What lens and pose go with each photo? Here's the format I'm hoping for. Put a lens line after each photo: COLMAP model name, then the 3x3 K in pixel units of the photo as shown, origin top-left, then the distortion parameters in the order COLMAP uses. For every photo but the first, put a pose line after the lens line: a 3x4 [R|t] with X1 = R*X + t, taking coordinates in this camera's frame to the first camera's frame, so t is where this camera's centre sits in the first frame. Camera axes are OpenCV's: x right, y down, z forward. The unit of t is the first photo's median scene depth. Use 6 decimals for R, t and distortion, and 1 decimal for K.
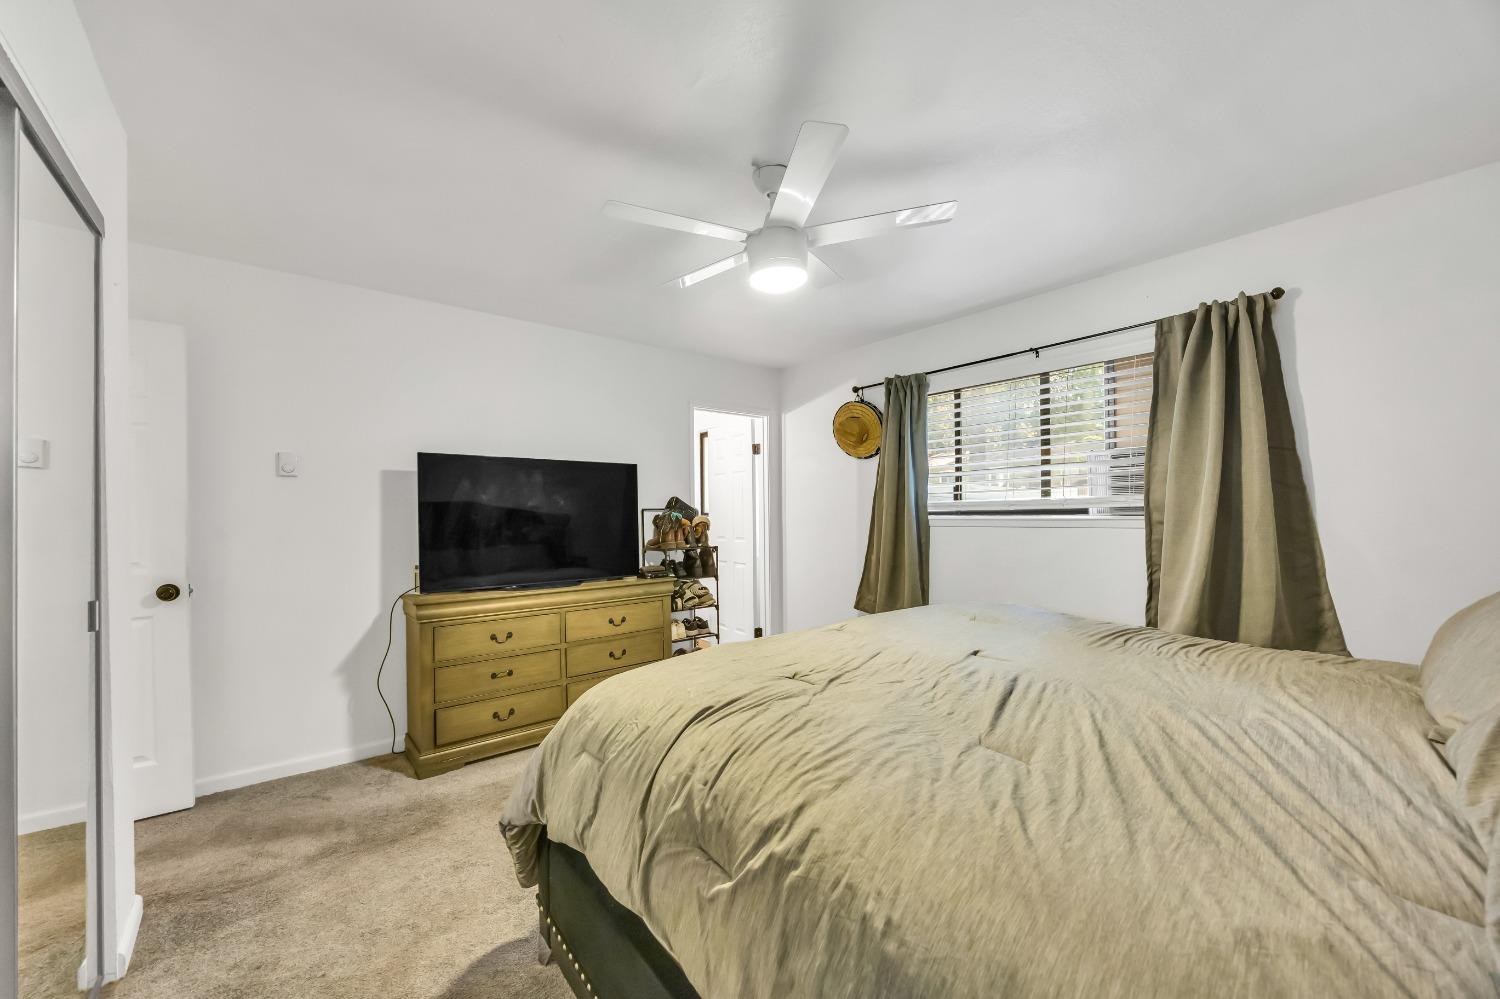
lens RADIAL K [[586.7, 0, 750.6], [0, 586.7, 503.6], [0, 0, 1]] dist [-0.003719, -0.000466]
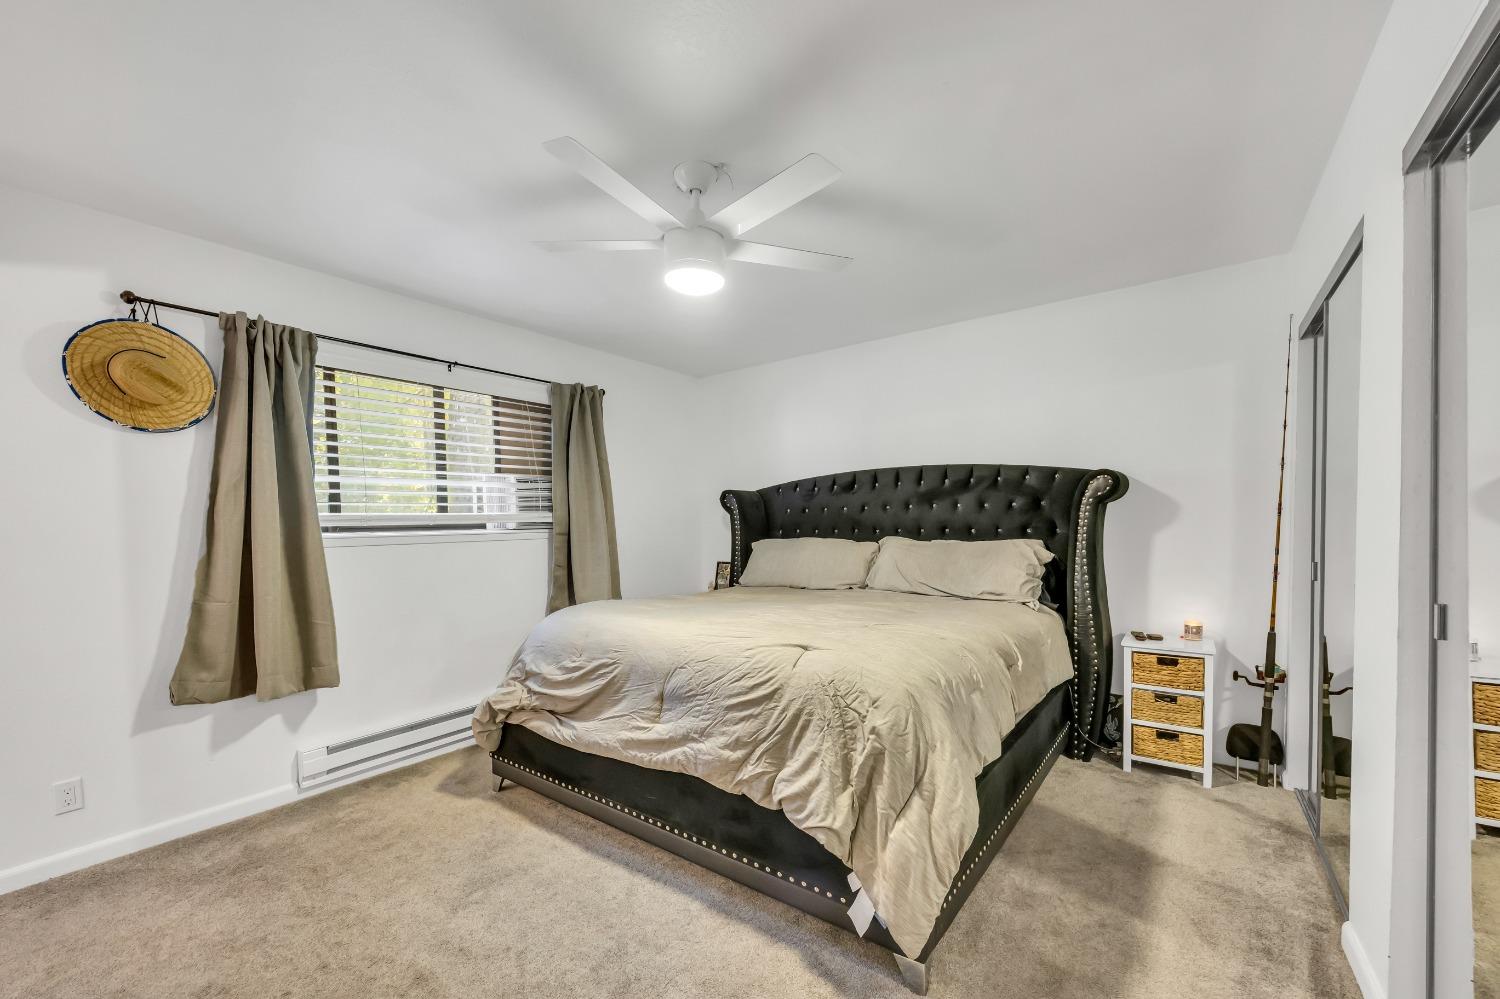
lens RADIAL K [[586.7, 0, 751.8], [0, 586.7, 512.6], [0, 0, 1]] dist [-0.003719, -0.000466]
pose [[-0.235852, 0.027907, 0.971388, -0.581317], [-0.001194, 0.999579, -0.029007, 0.017444], [-0.971788, -0.008001, -0.235720, 0.724914]]
